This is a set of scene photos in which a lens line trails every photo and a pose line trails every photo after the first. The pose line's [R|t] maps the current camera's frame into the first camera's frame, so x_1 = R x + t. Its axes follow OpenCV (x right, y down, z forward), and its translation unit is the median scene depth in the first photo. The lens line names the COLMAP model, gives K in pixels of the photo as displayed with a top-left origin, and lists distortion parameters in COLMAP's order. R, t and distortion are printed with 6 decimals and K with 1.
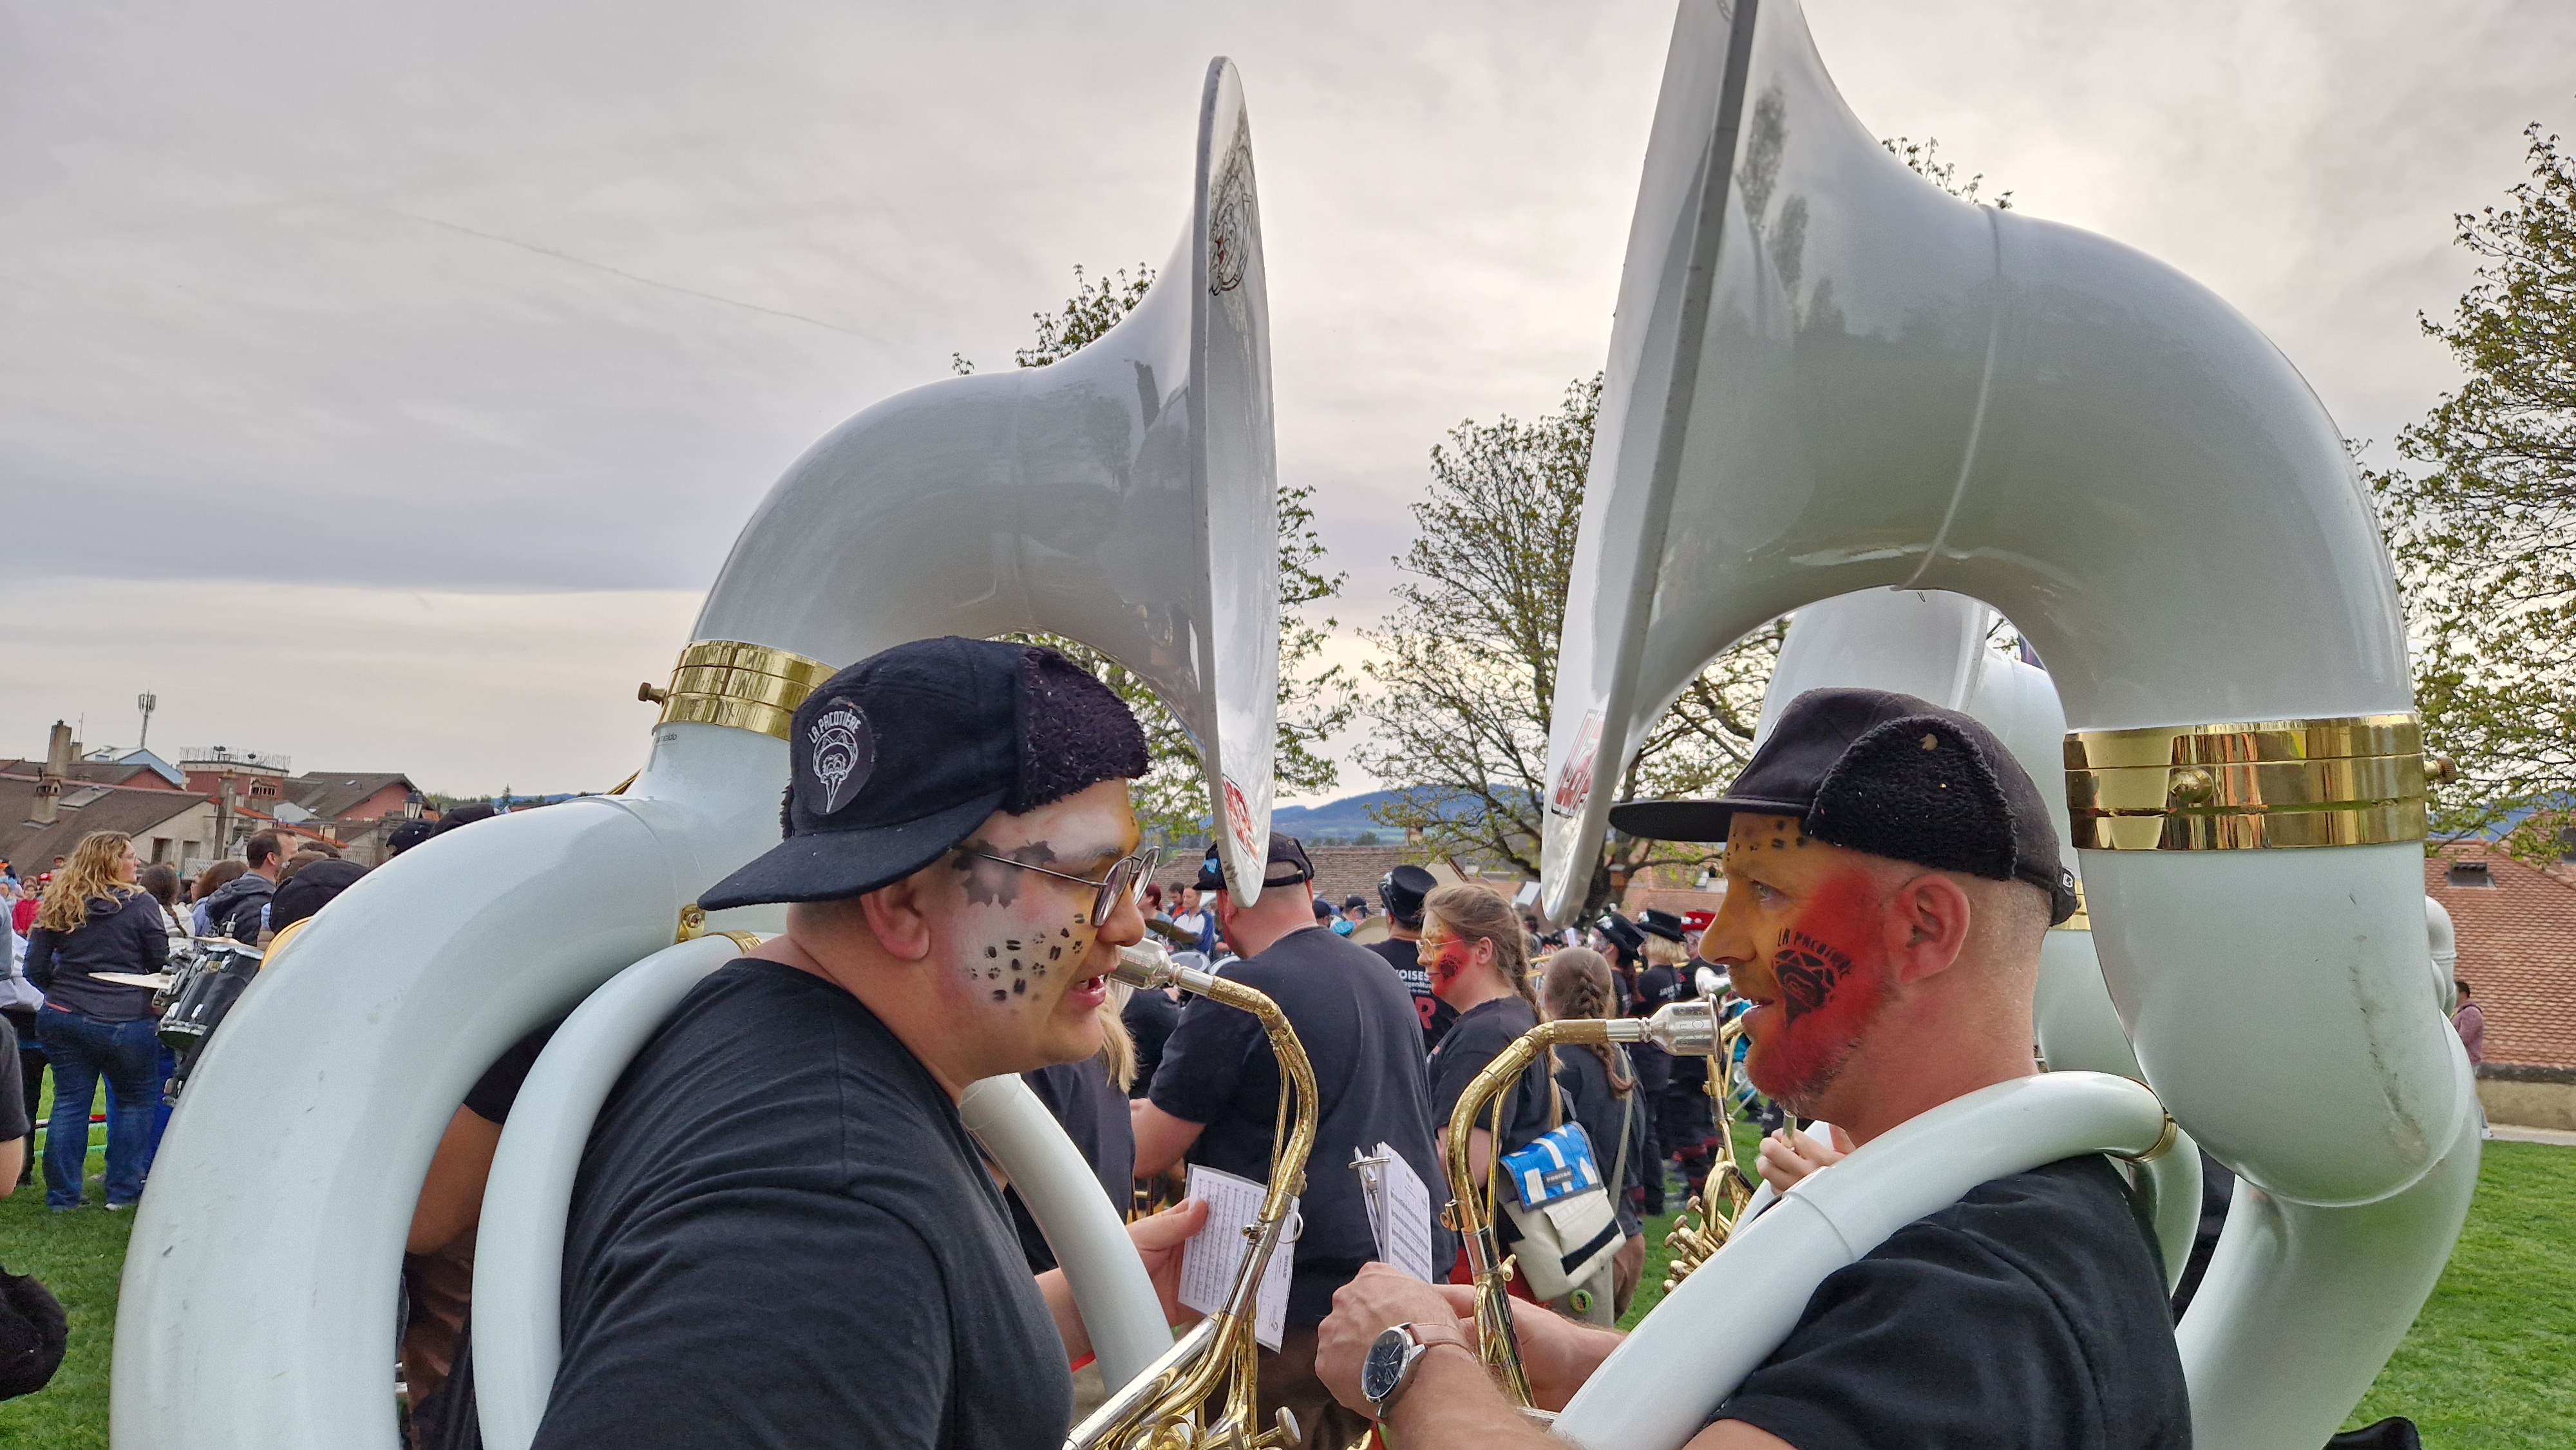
lens RADIAL K [[1671.1, 0, 1289.0], [0, 1671.1, 699.1], [0, 0, 1]] dist [0.016638, -0.013803]
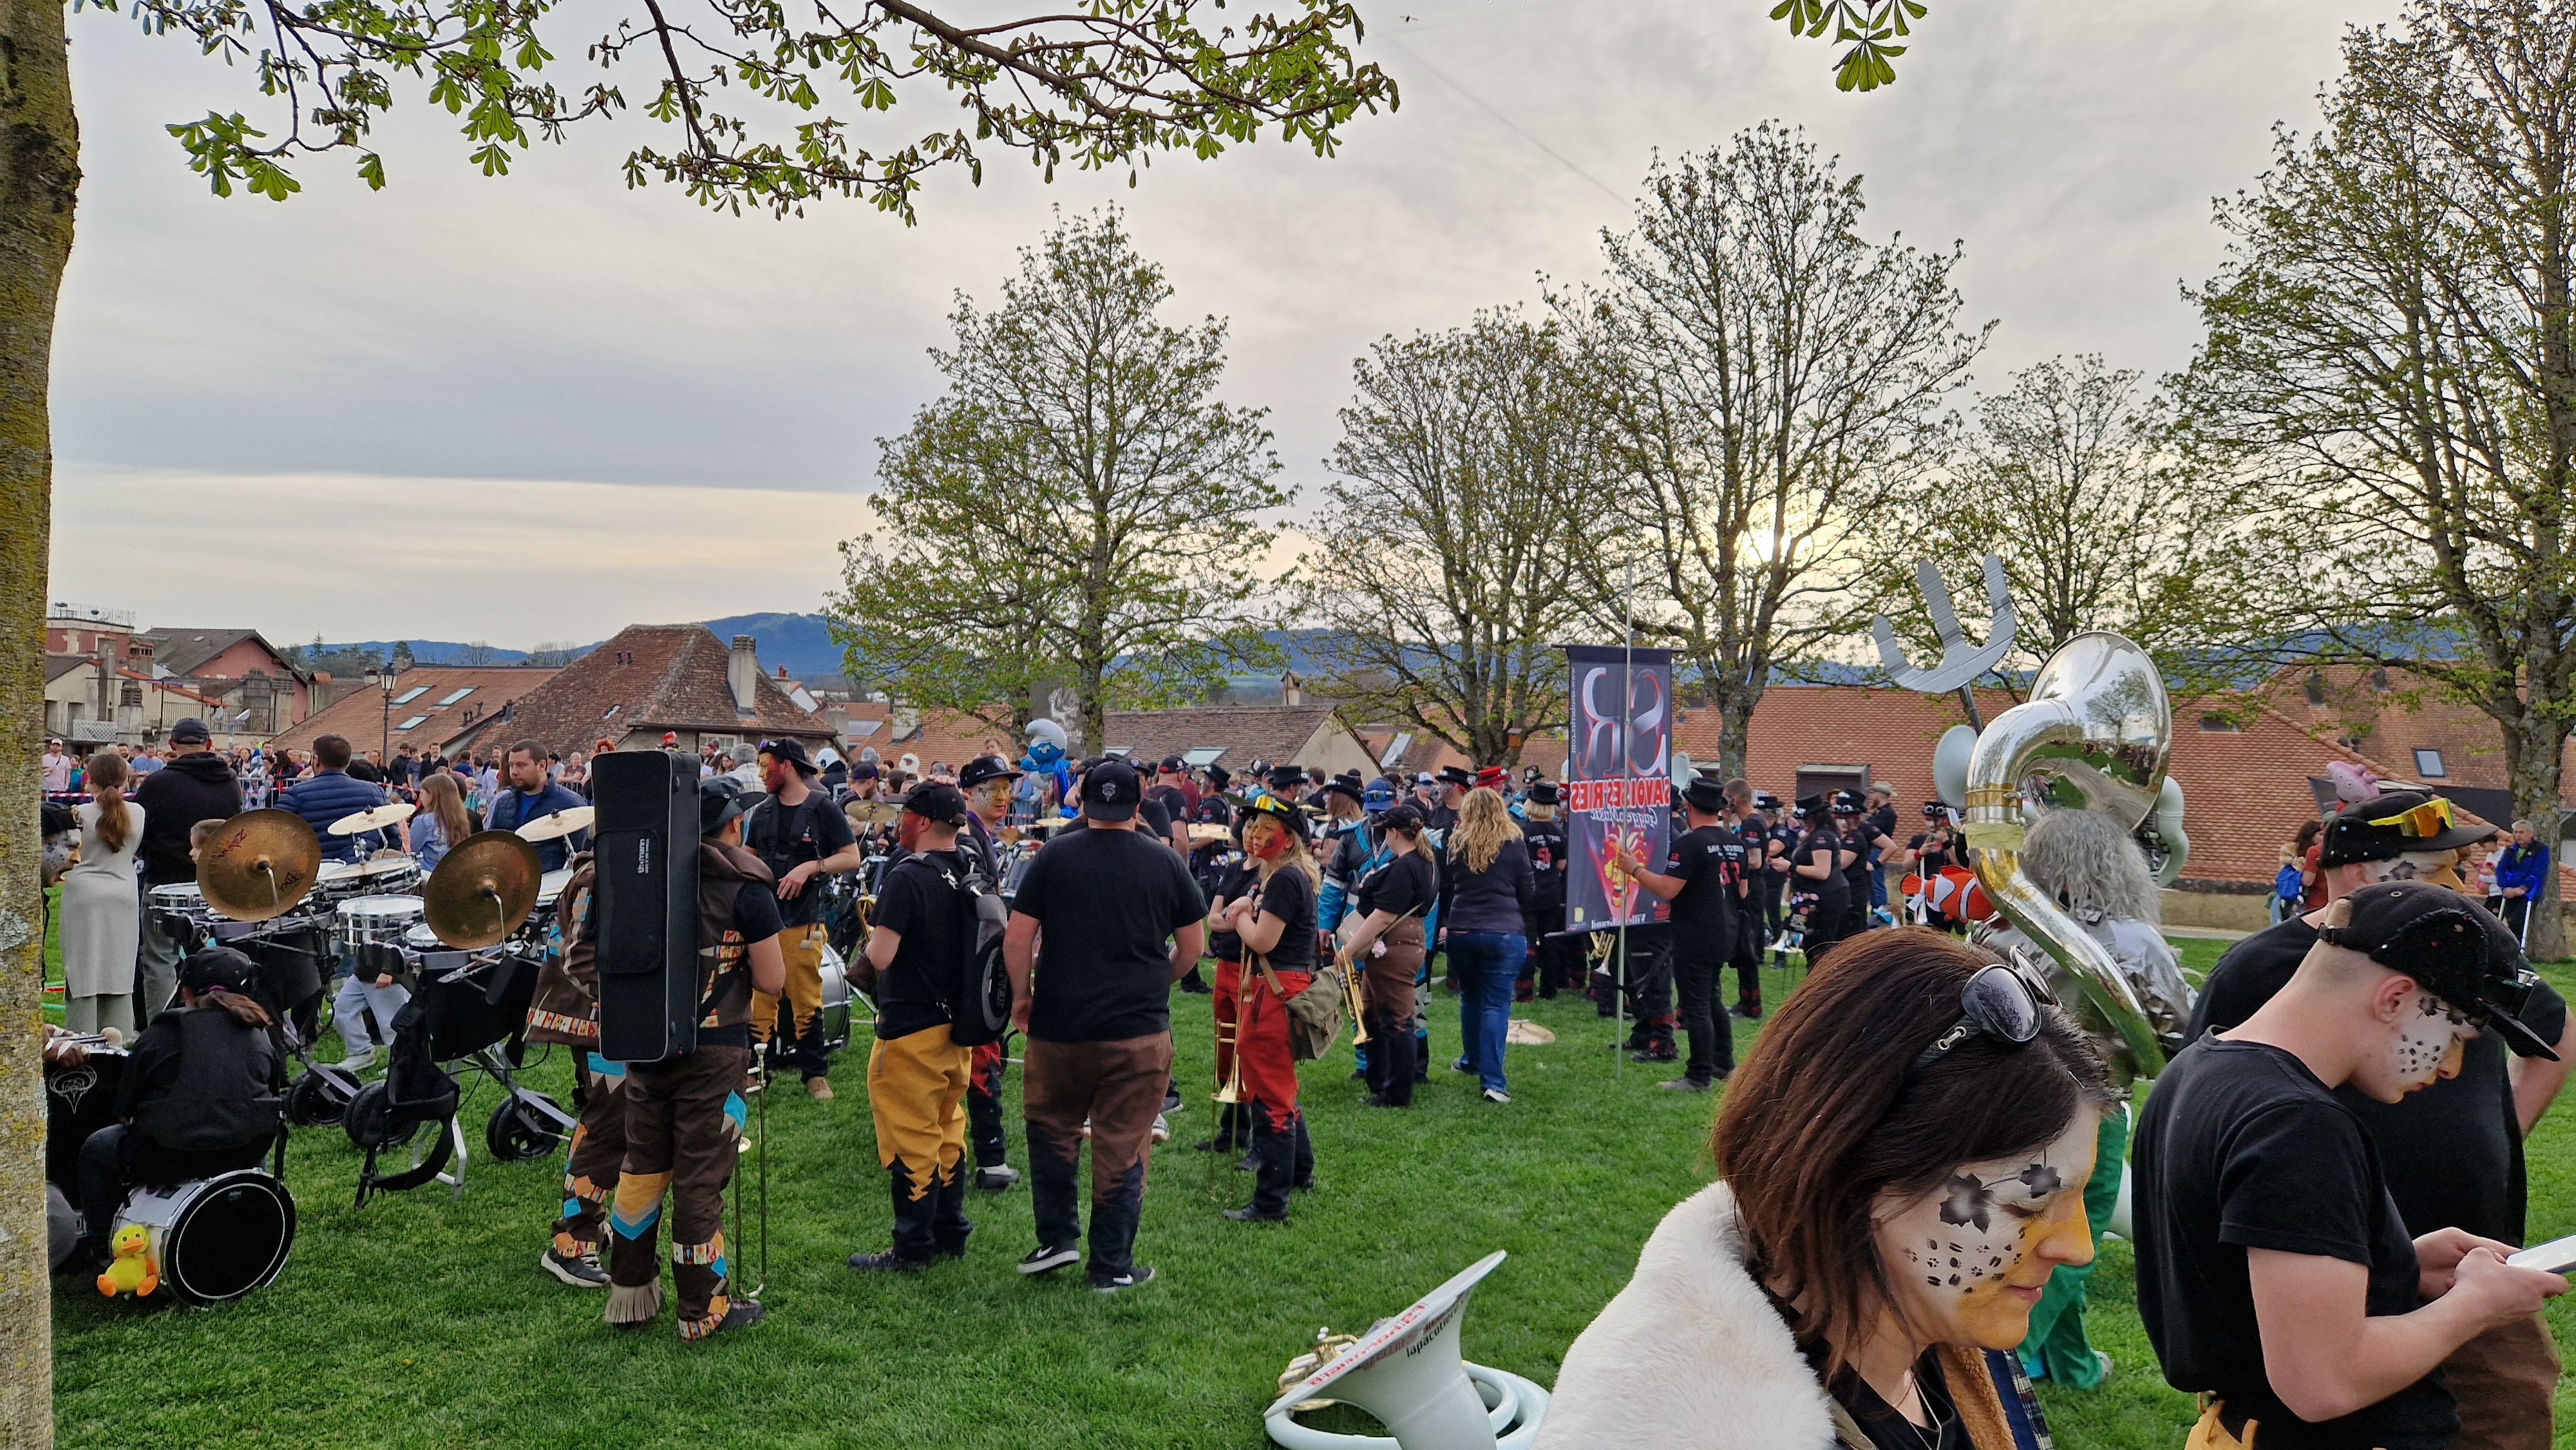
lens RADIAL K [[1671.1, 0, 1283.7], [0, 1671.1, 746.0], [0, 0, 1]] dist [0.016638, -0.013803]
pose [[0.996104, -0.010429, 0.087563, -0.068857], [-0.000247, 0.992649, 0.121028, -0.030799], [-0.088181, -0.120579, 0.988779, -0.149696]]
